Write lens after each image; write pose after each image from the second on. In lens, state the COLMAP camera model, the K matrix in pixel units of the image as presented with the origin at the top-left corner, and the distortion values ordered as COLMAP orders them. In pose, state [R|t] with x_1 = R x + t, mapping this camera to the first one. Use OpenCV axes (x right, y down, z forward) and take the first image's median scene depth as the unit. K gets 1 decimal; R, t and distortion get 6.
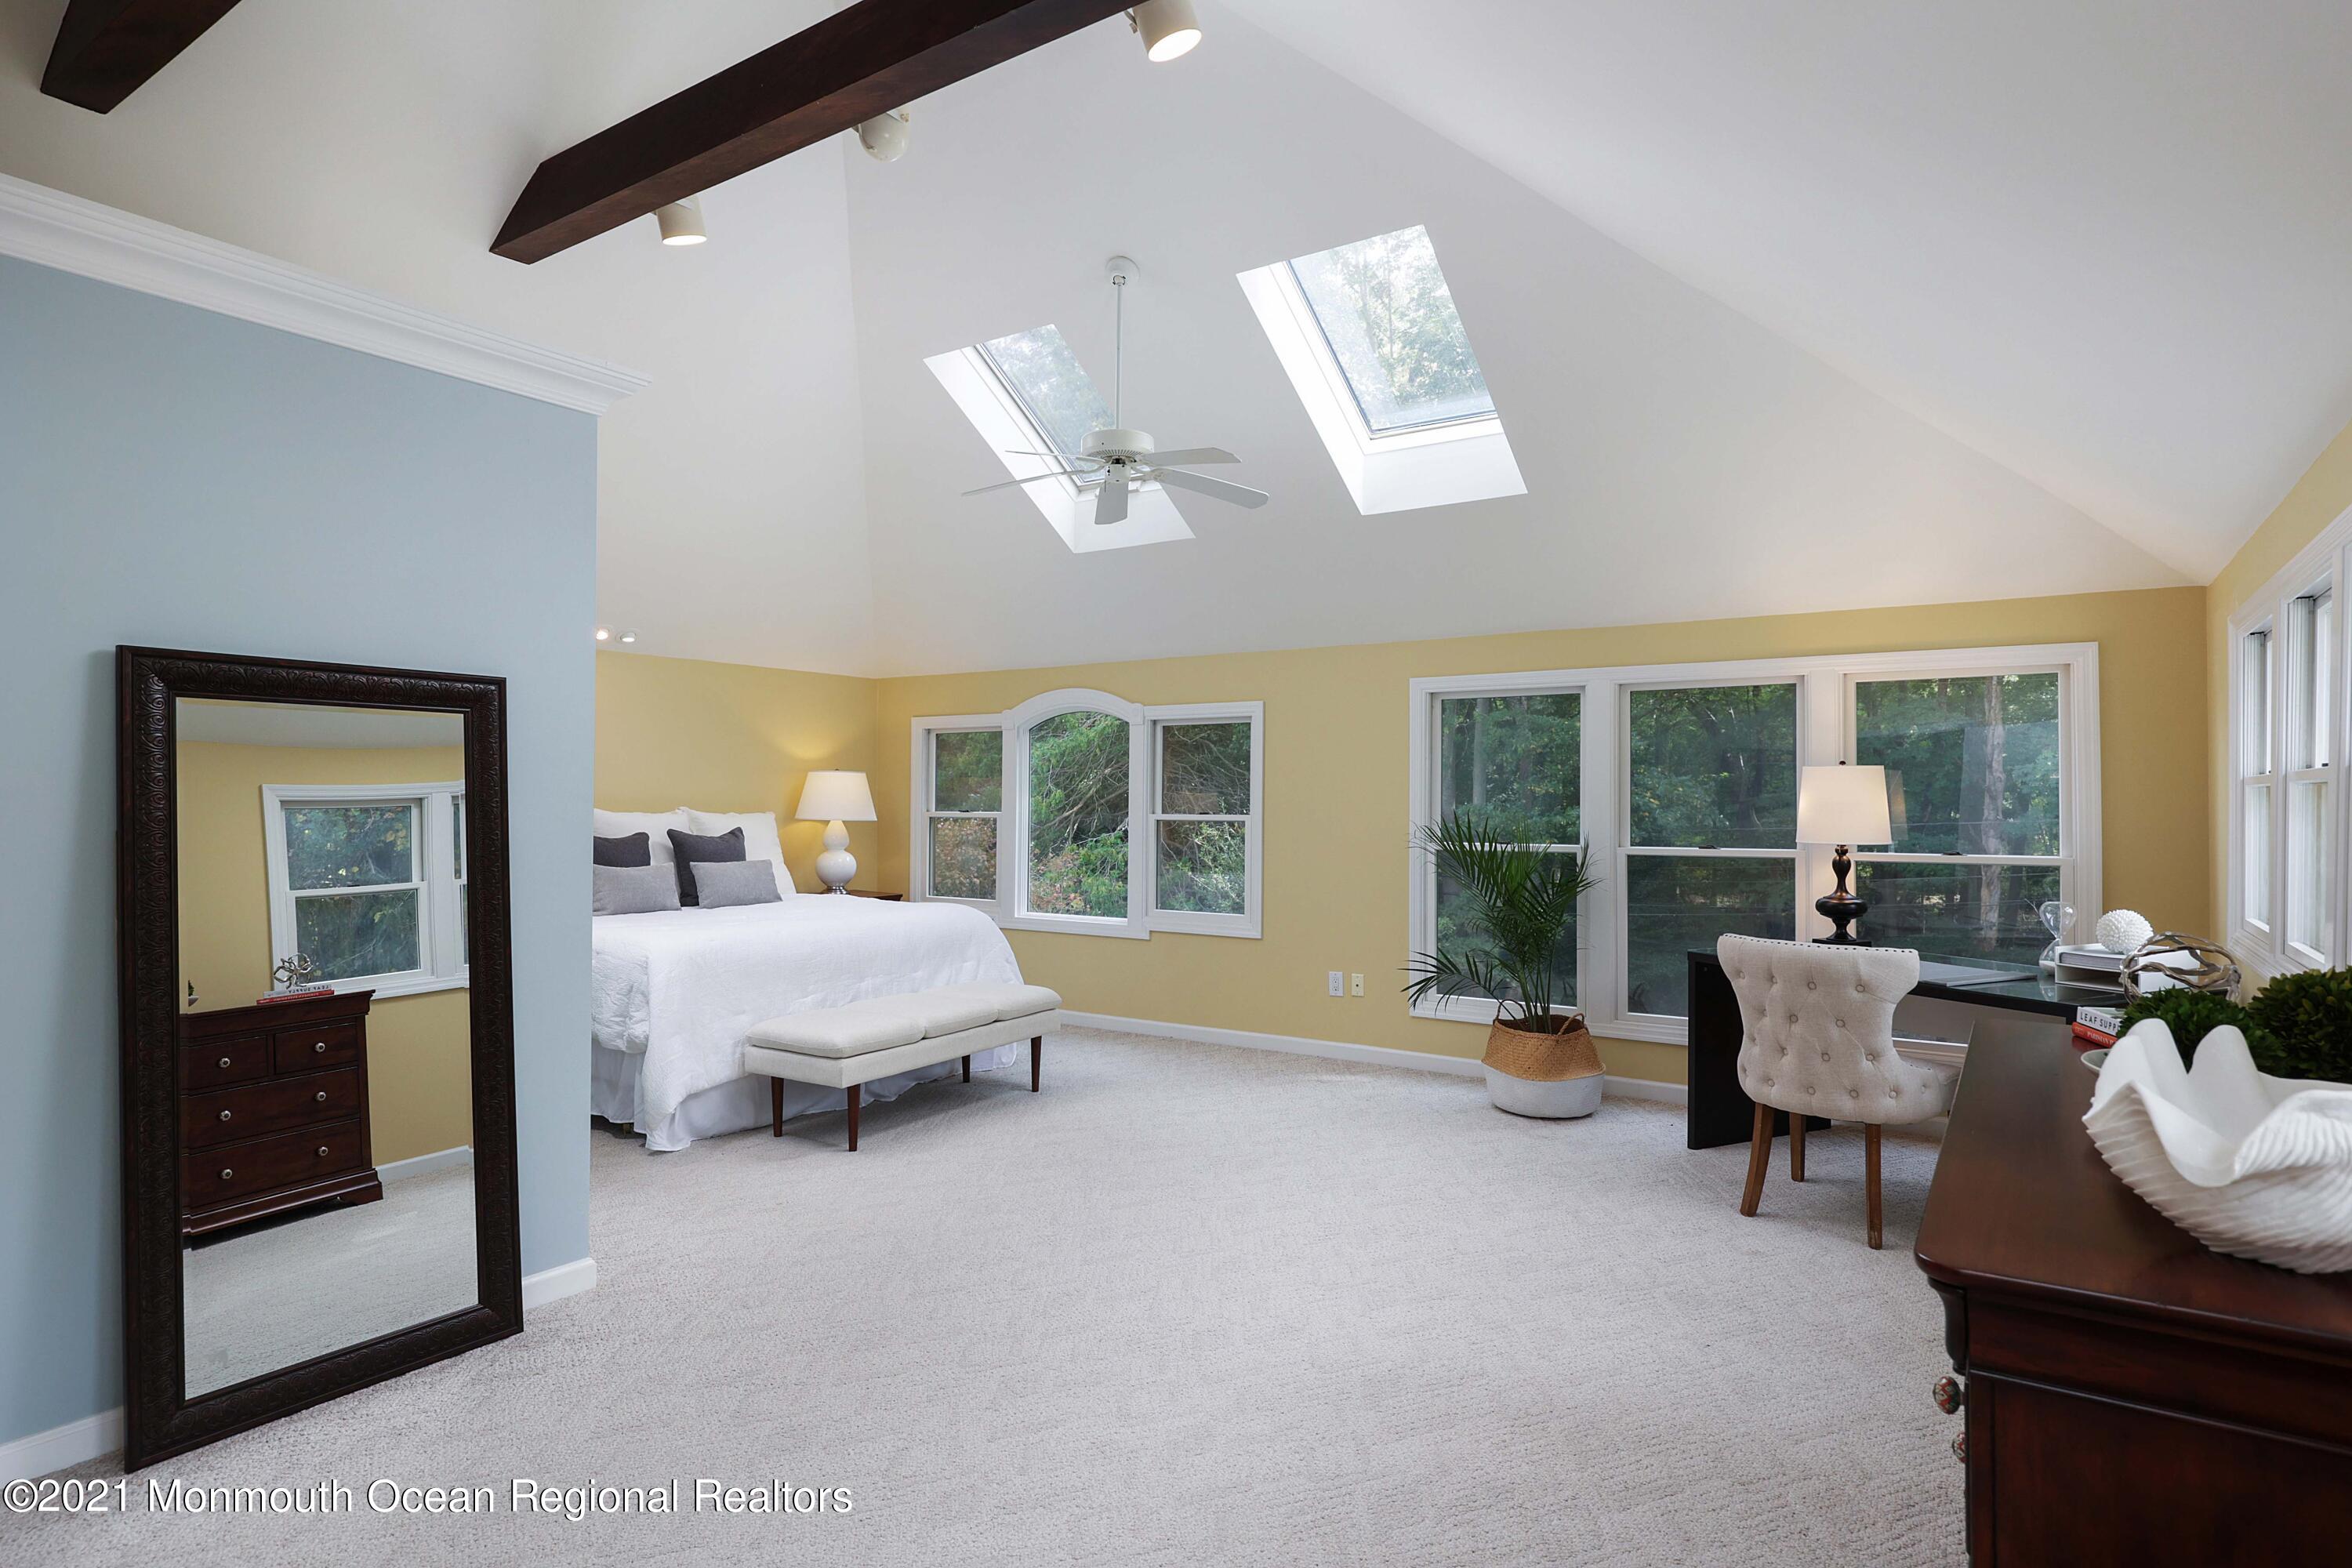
lens RADIAL K [[1291.6, 0, 1124.0], [0, 1291.6, 782.6], [0, 0, 1]] dist [0.001291, 0.000256]
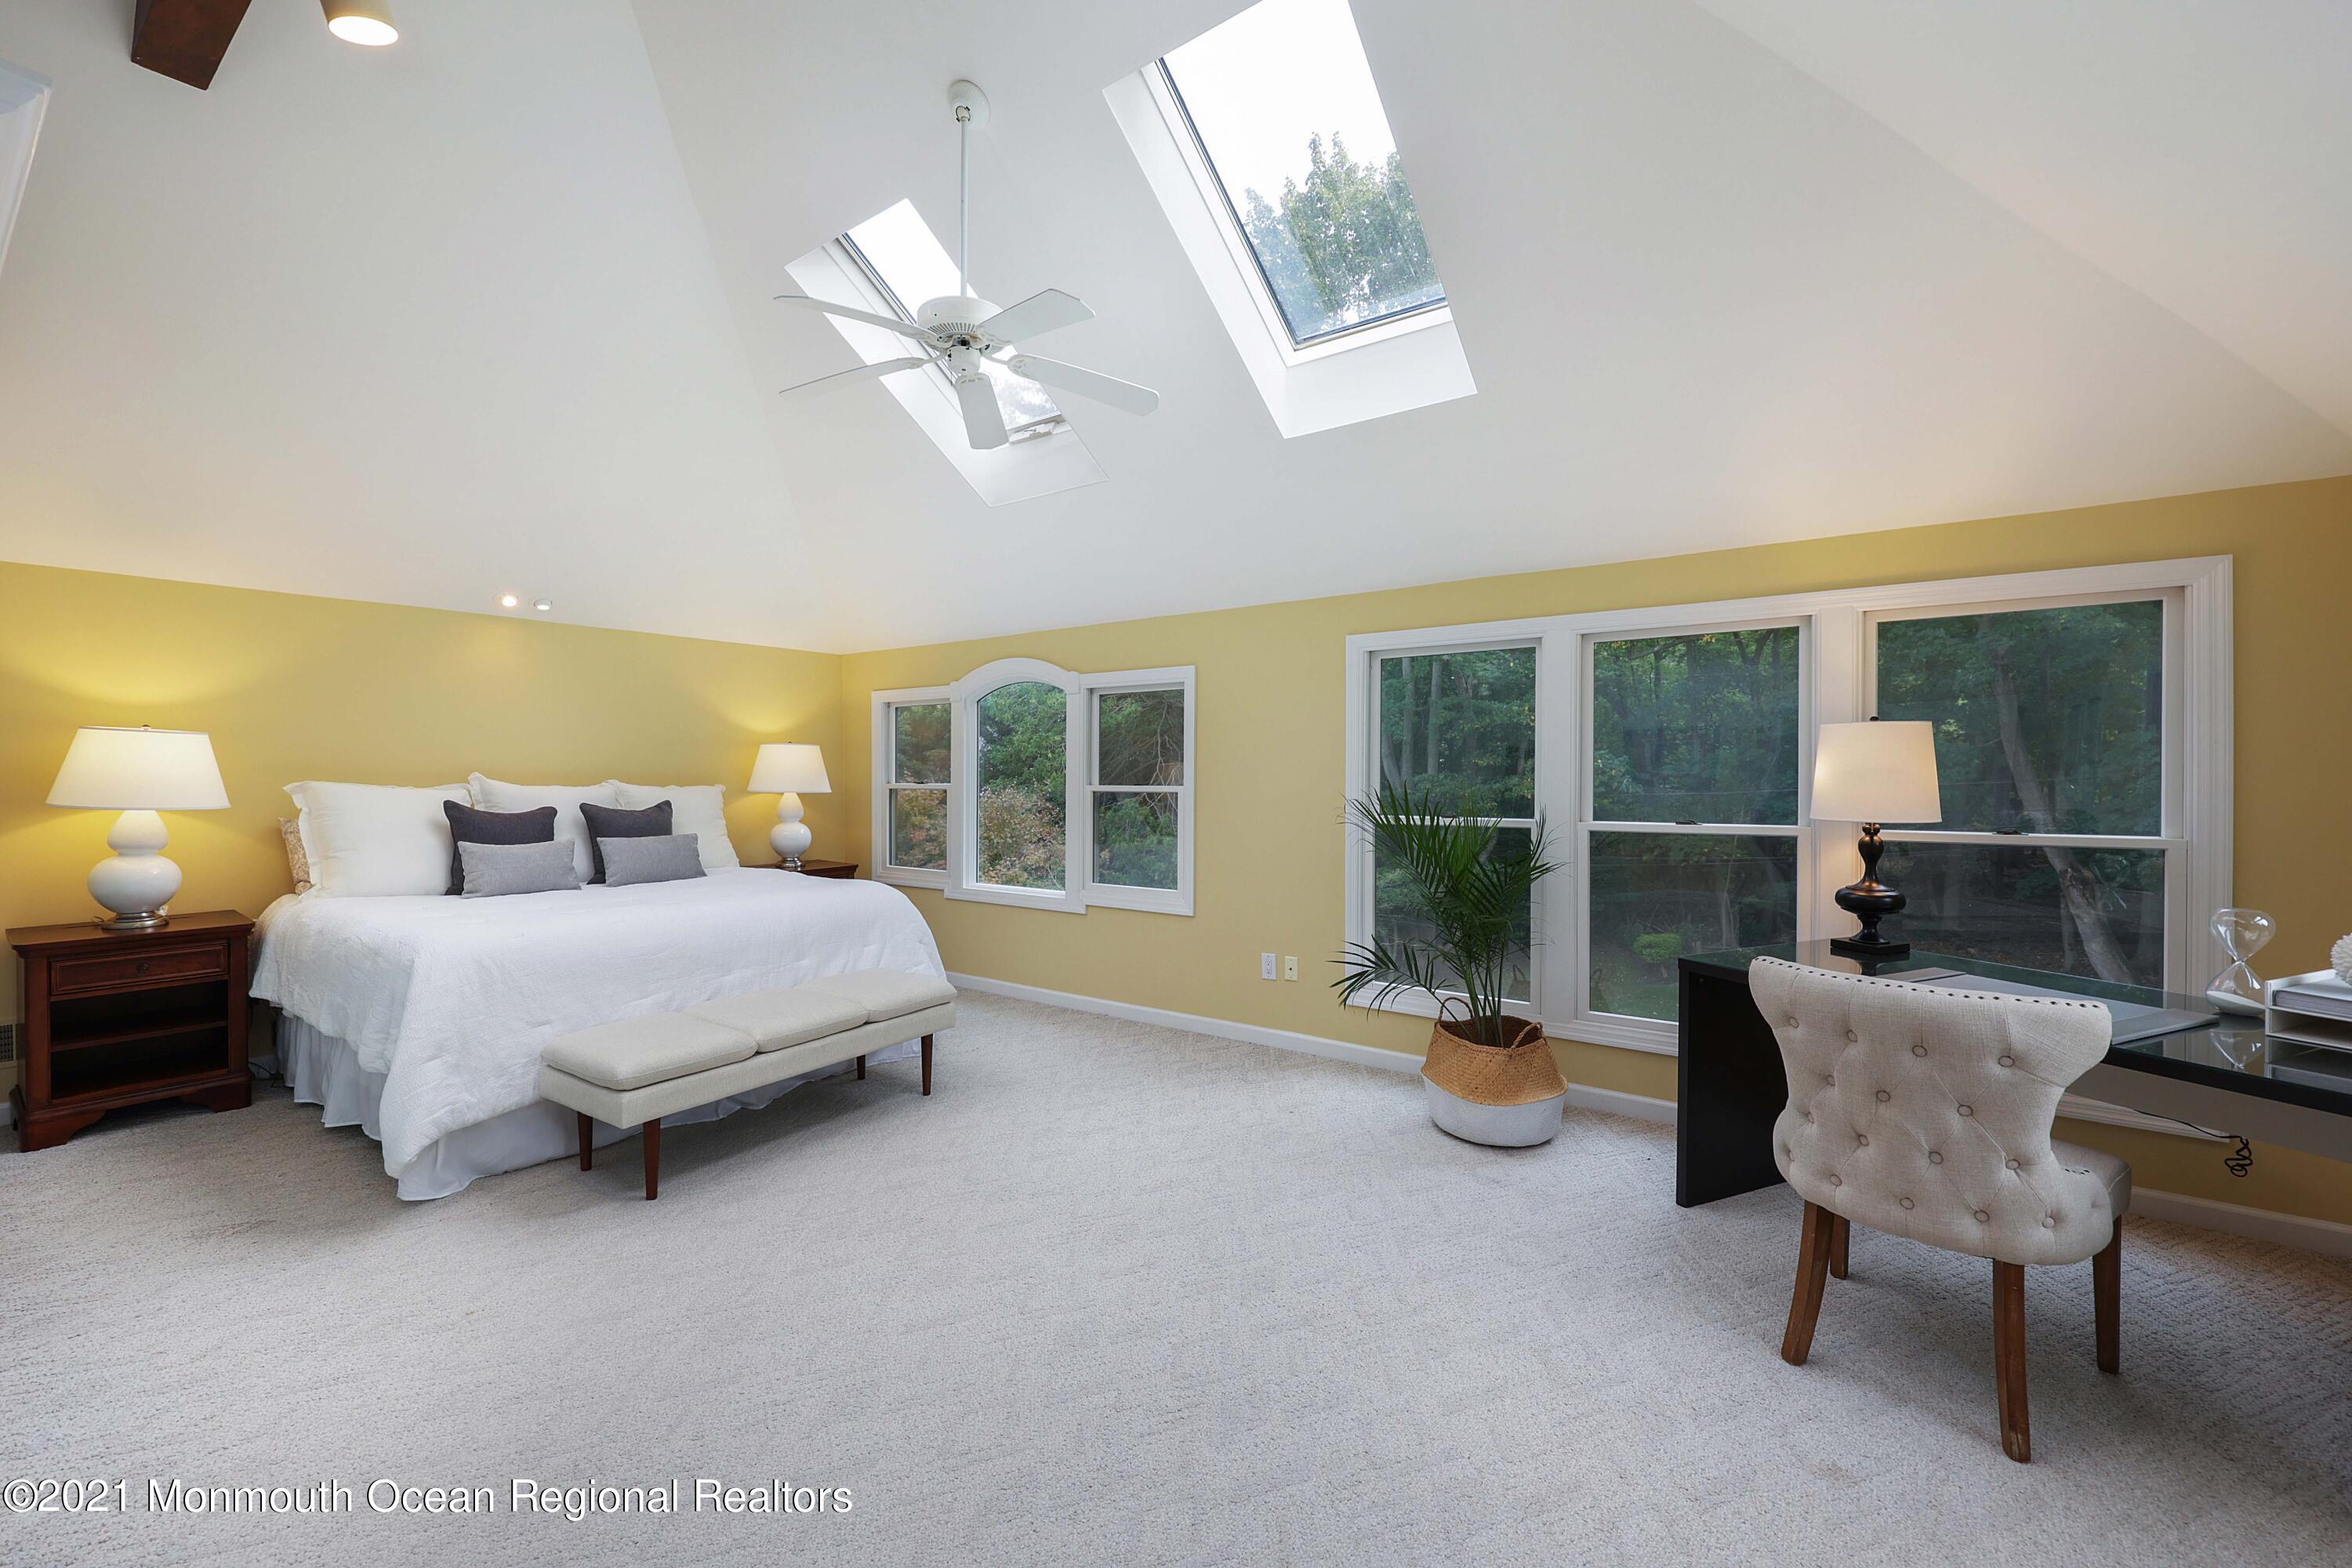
lens RADIAL K [[937.3, 0, 1176.0], [0, 937.3, 784.0], [0, 0, 1]] dist [-0.000197, -0.000025]
pose [[0.999989, -0.004182, -0.001973, 0.111886], [0.004231, 0.999668, 0.025410, 0.007241], [0.001867, -0.025418, 0.999675, 0.368125]]
